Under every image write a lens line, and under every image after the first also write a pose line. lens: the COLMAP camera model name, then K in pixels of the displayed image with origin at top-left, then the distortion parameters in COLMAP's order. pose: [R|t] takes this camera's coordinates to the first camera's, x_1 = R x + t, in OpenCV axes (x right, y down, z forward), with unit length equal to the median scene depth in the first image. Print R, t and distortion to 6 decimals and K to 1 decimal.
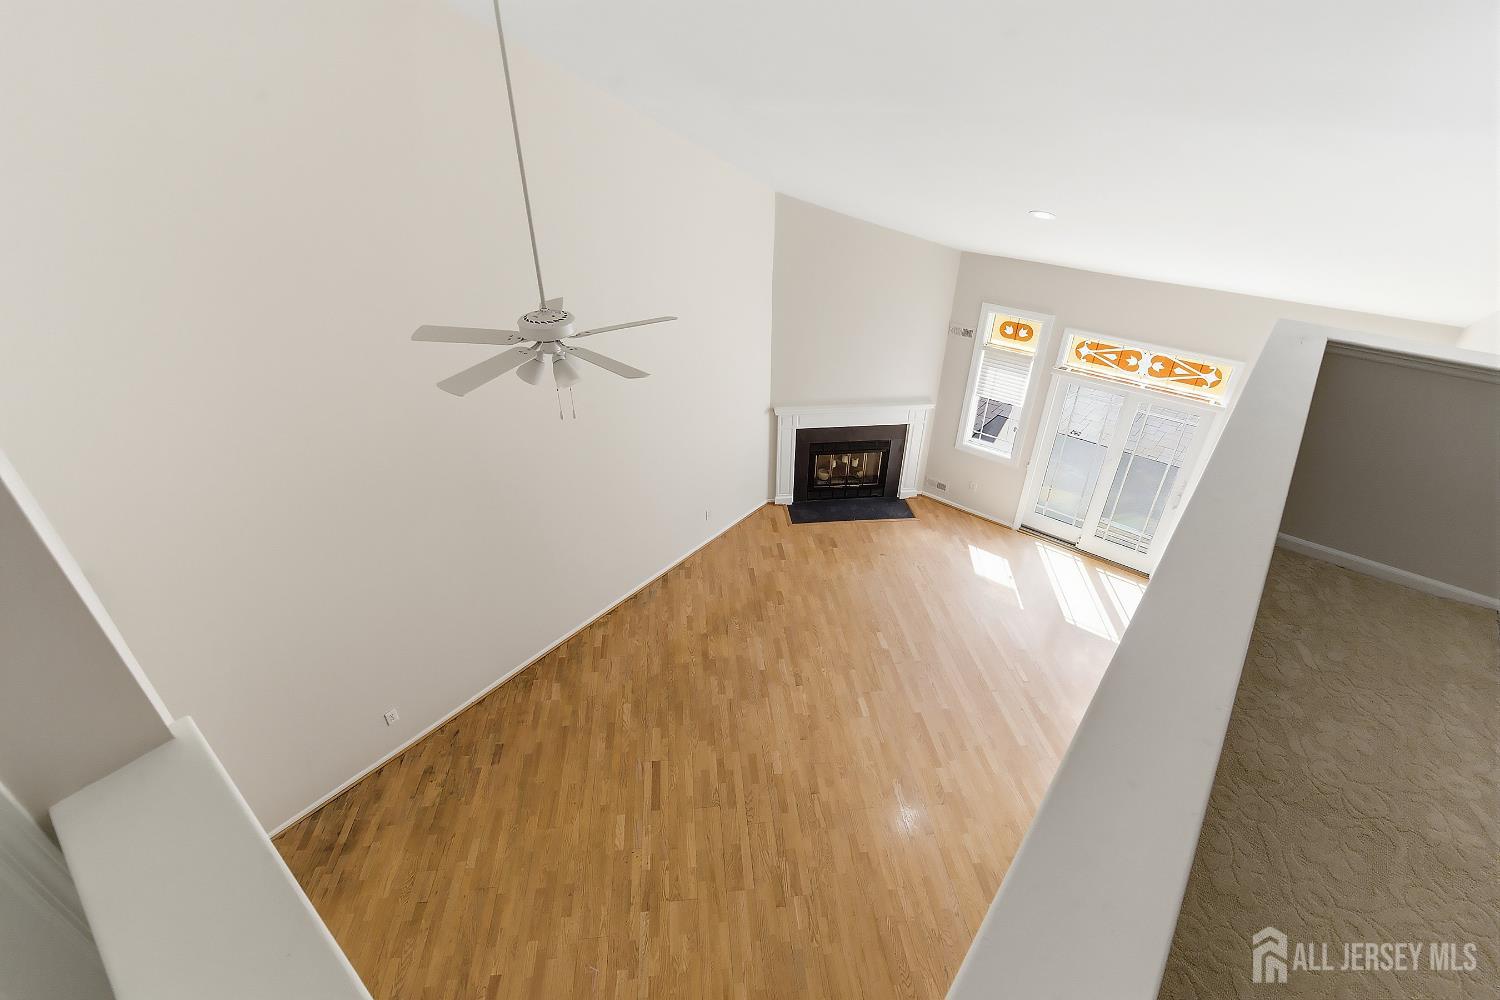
lens RADIAL K [[672.6, 0, 747.2], [0, 672.6, 496.6], [0, 0, 1]] dist [-0.000777, -0.000102]
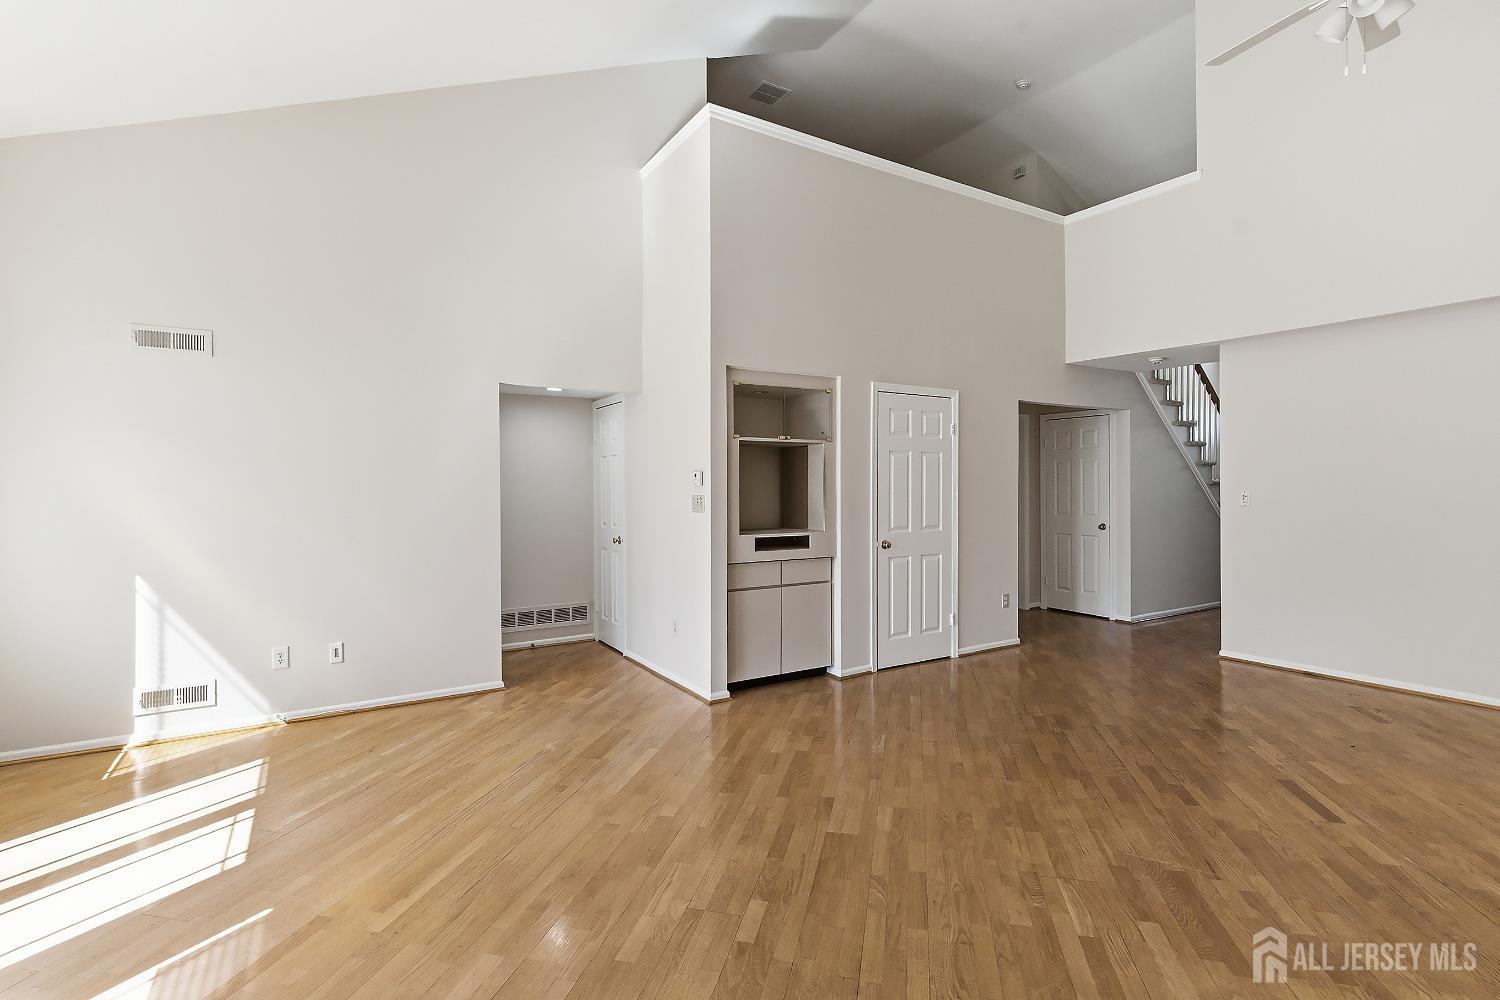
lens RADIAL K [[702.9, 0, 745.5], [0, 702.9, 486.6], [0, 0, 1]] dist [-0.000106, -0.000046]
pose [[-0.942801, 0.001569, 0.333353, 0.089639], [0.177890, 0.848075, 0.499122, -0.136482], [-0.281925, 0.529873, -0.799845, 1.172467]]
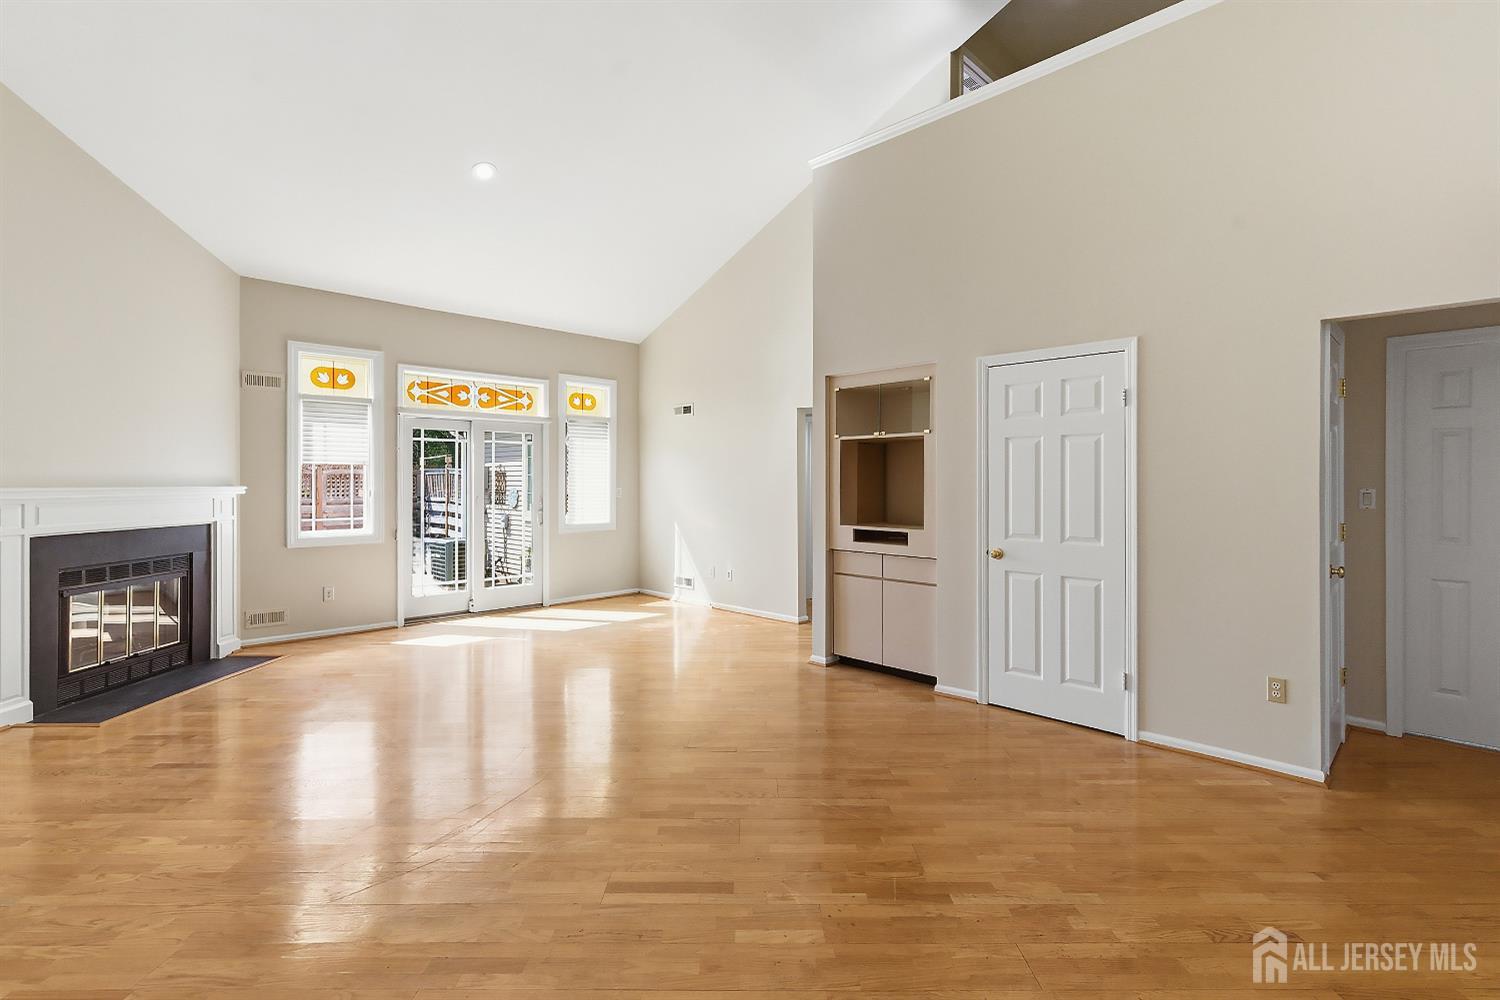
lens RADIAL K [[702.9, 0, 745.5], [0, 702.9, 486.6], [0, 0, 1]] dist [-0.000106, -0.000046]
pose [[0.111086, -0.010053, 0.993760, -0.466282], [0.524788, 0.849759, -0.050066, 0.204896], [-0.843953, 0.527075, 0.099672, 0.621286]]
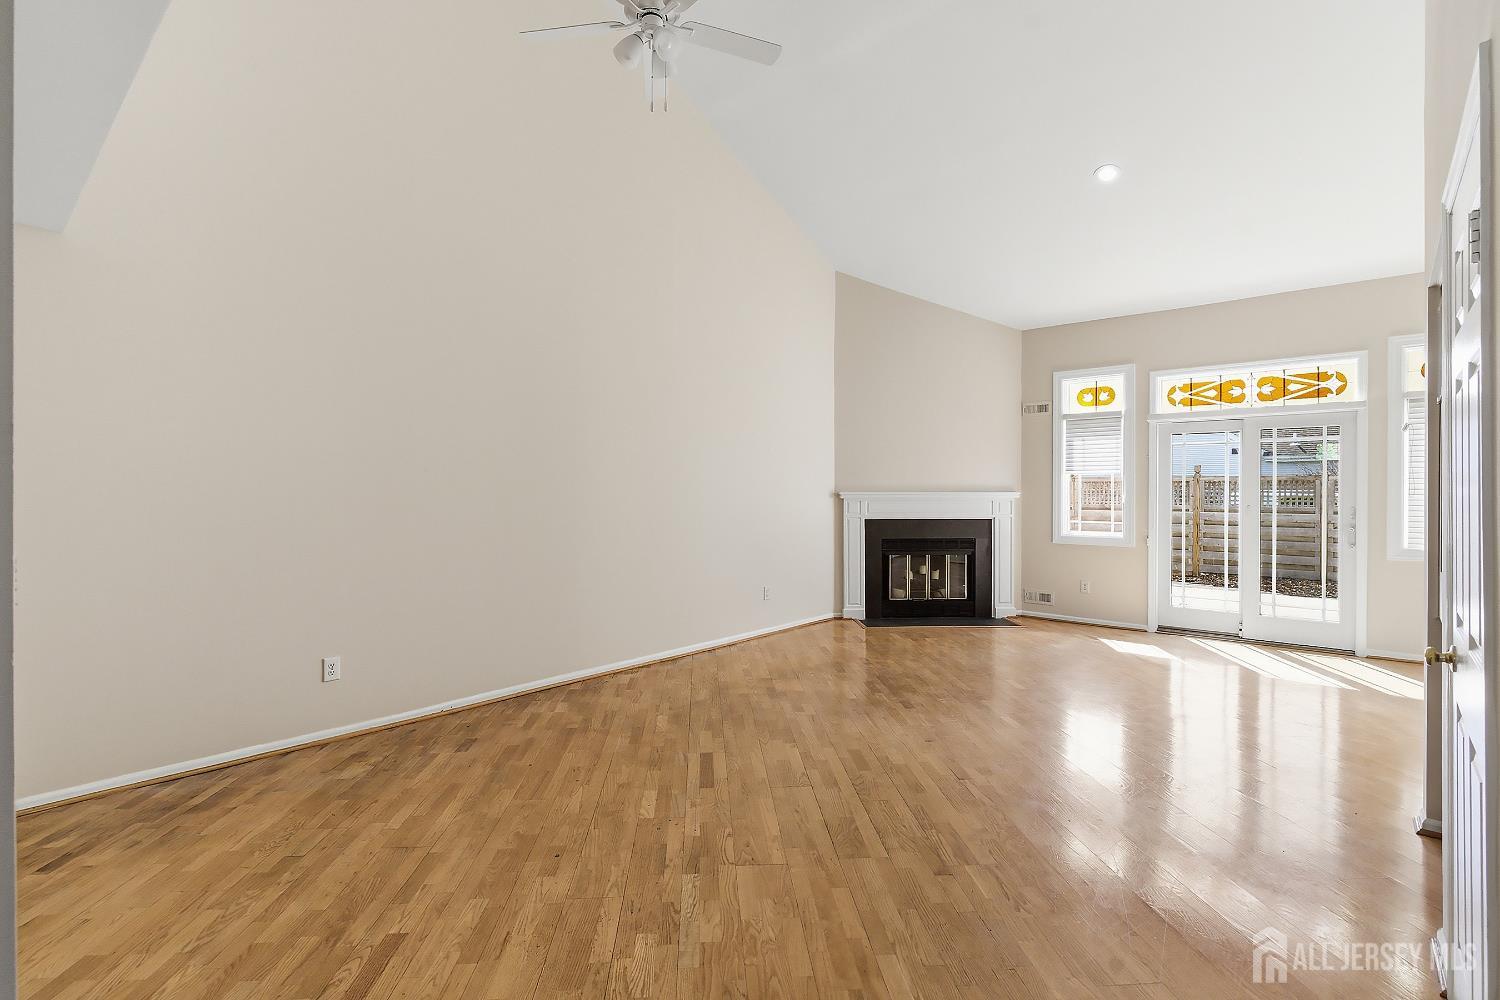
lens RADIAL K [[702.9, 0, 745.5], [0, 702.9, 486.6], [0, 0, 1]] dist [-0.000106, -0.000046]
pose [[0.999180, -0.003114, -0.040366, -0.057651], [-0.018803, 0.847291, -0.530796, 0.442945], [0.035855, 0.531120, 0.846538, 0.243291]]
